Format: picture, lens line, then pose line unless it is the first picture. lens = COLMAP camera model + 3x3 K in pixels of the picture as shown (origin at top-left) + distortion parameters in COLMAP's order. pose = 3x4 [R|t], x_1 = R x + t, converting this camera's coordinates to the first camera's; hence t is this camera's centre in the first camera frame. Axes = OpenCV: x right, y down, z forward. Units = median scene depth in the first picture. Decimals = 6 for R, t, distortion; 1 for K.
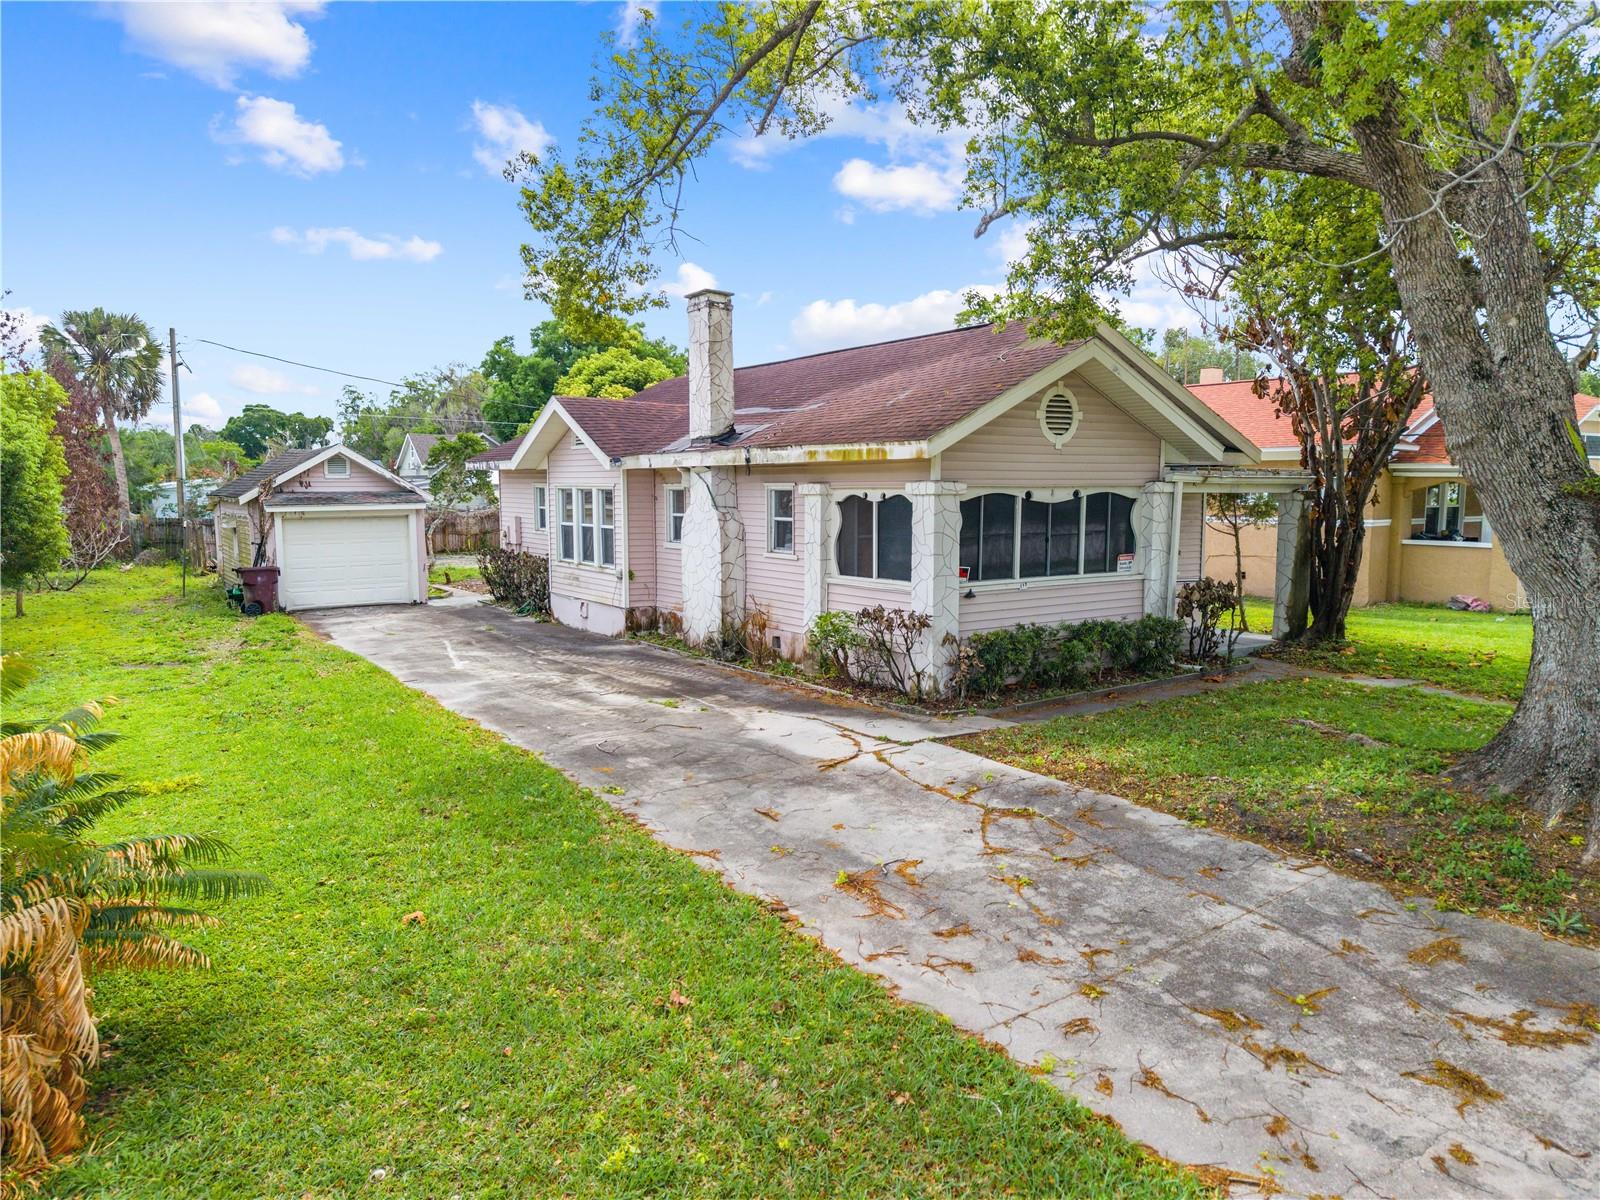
lens RADIAL K [[1054.6, 0, 800.0], [0, 1054.6, 600.0], [0, 0, 1]] dist [0.006951, -0.001660]
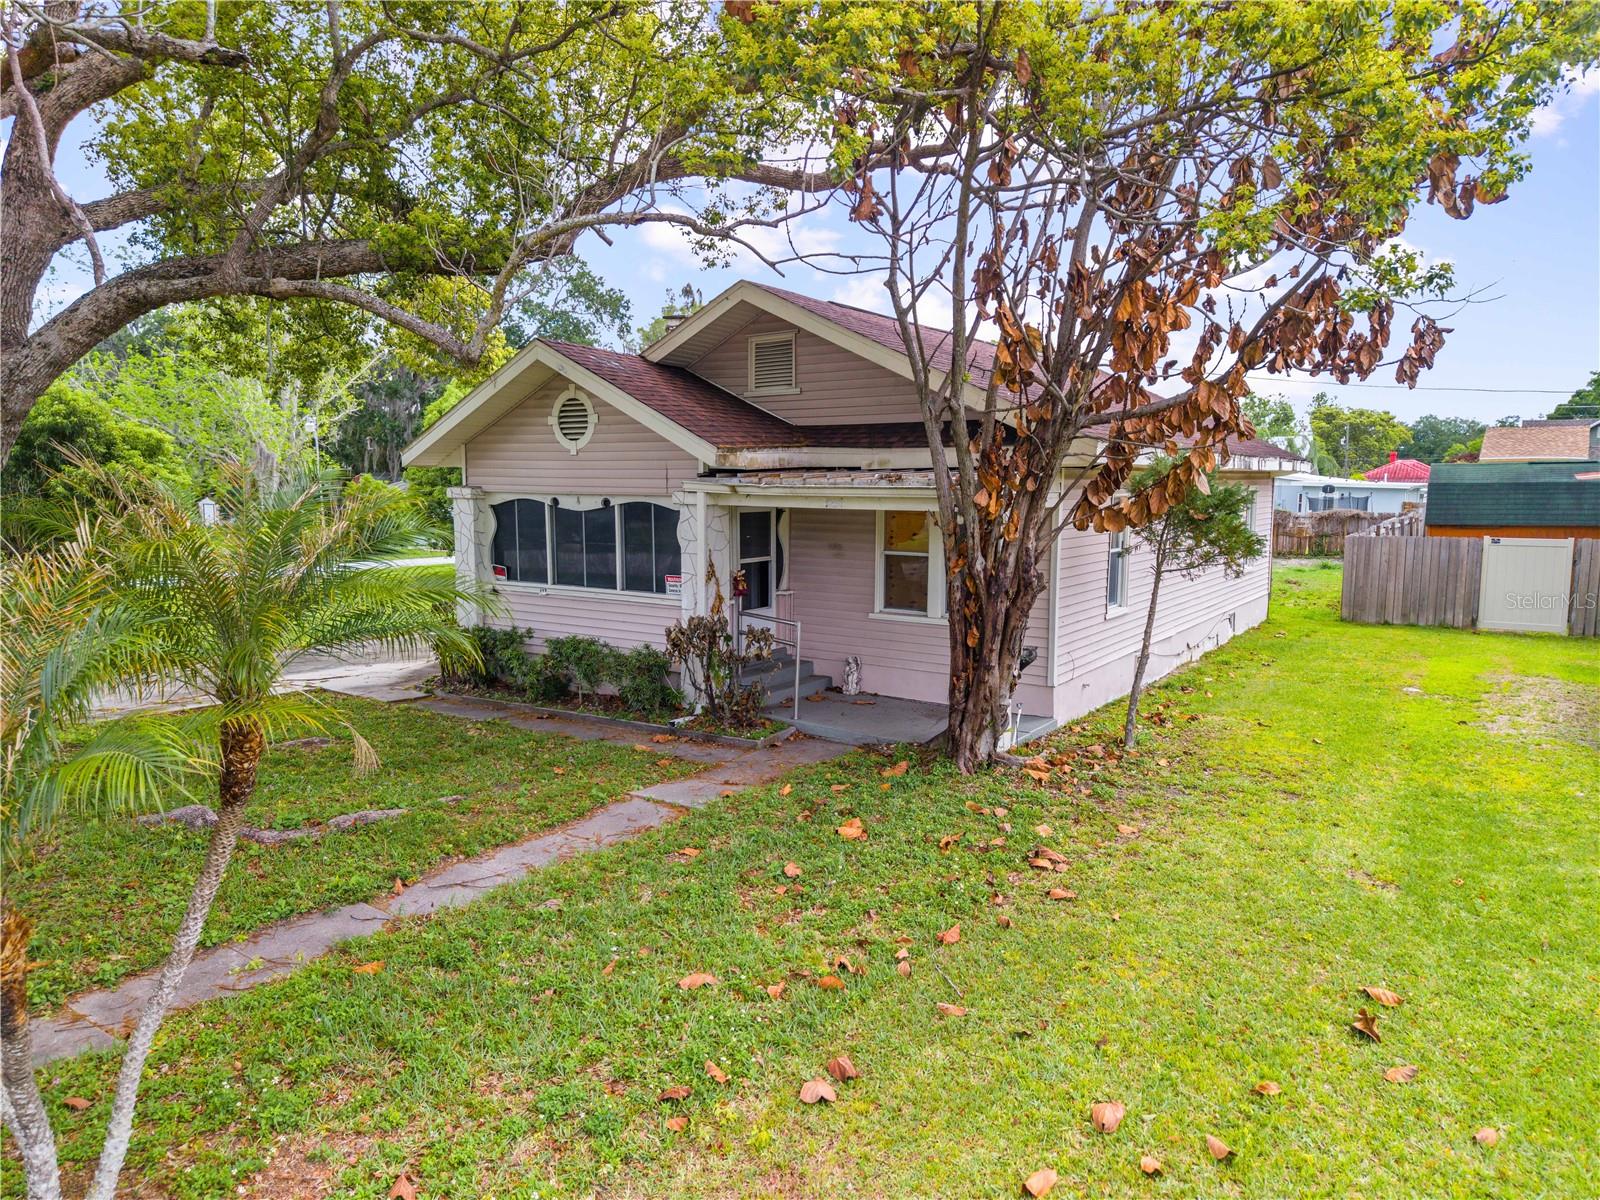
lens RADIAL K [[1087.1, 0, 818.4], [0, 1087.1, 601.7], [0, 0, 1]] dist [0.004878, -0.001082]
pose [[0.388172, 0.111695, -0.914793, 1.127434], [-0.106106, 0.991444, 0.076031, -0.098342], [0.915458, 0.067552, 0.396703, 0.737518]]
